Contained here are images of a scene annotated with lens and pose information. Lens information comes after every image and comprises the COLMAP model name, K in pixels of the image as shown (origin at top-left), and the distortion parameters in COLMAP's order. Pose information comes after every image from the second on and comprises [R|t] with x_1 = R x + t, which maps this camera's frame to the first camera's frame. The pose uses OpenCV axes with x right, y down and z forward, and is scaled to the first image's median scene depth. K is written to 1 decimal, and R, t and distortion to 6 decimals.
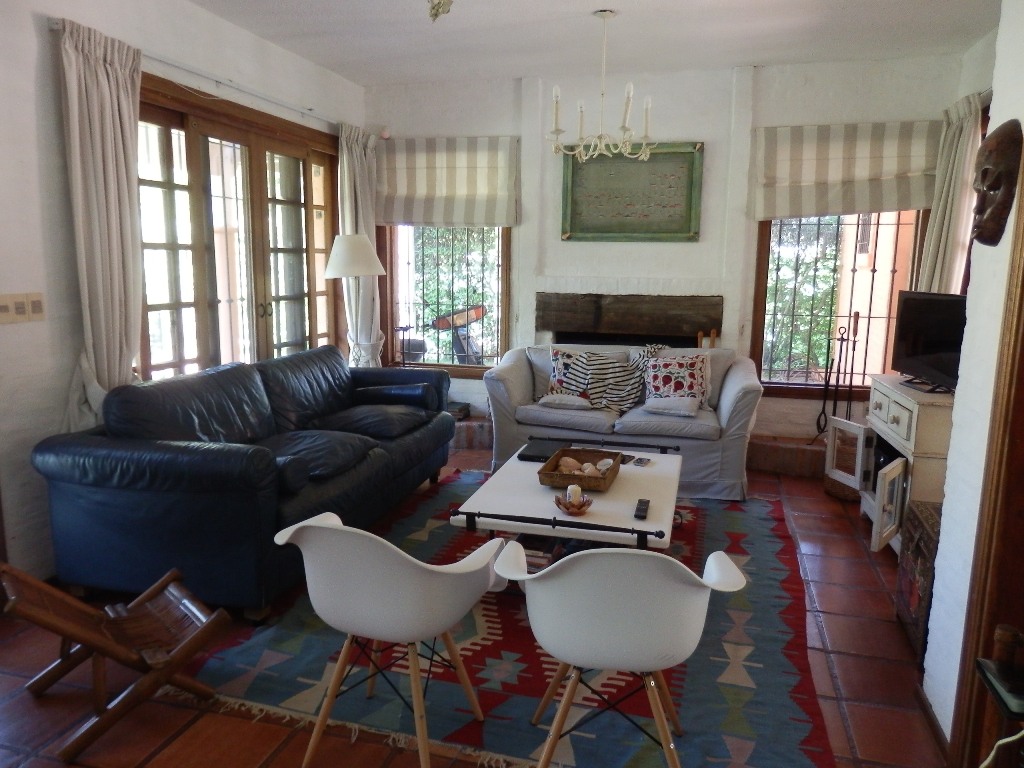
lens RADIAL K [[765.7, 0, 510.1], [0, 765.7, 381.6], [0, 0, 1]] dist [0.011553, 0.010342]
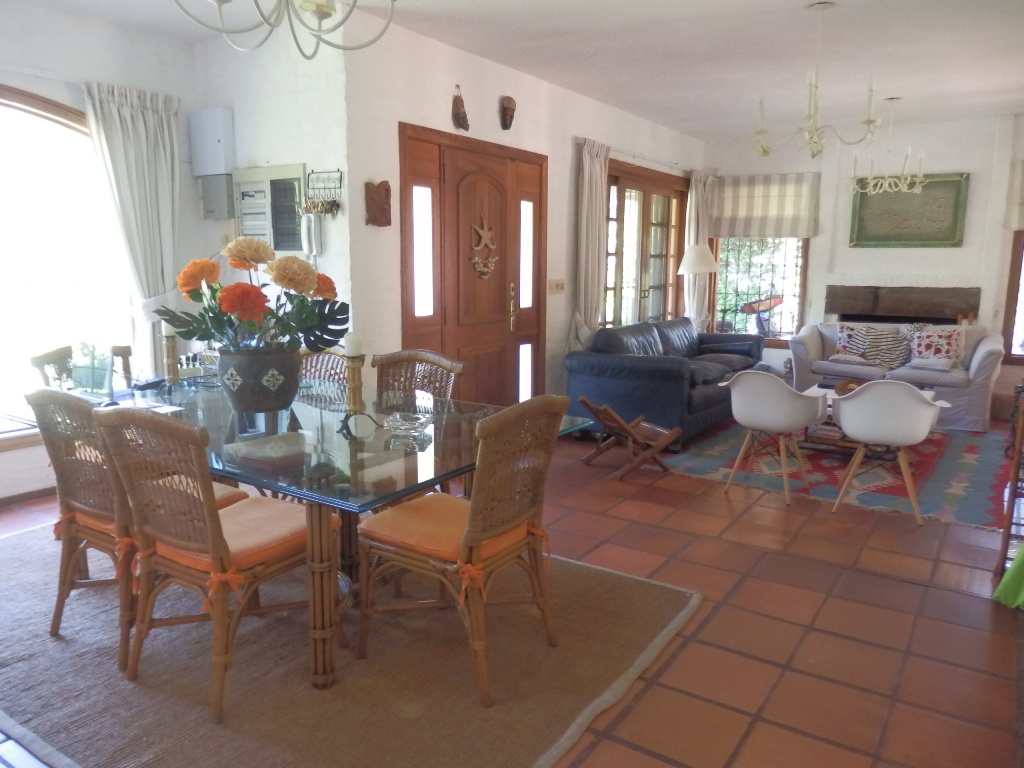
lens RADIAL K [[765.7, 0, 517.7], [0, 765.7, 389.9], [0, 0, 1]] dist [0.011553, 0.010342]
pose [[0.951798, 0.046133, -0.303235, -0.073715], [-0.044971, 0.998930, 0.010818, 0.088561], [0.303410, 0.003341, 0.952854, -0.522997]]
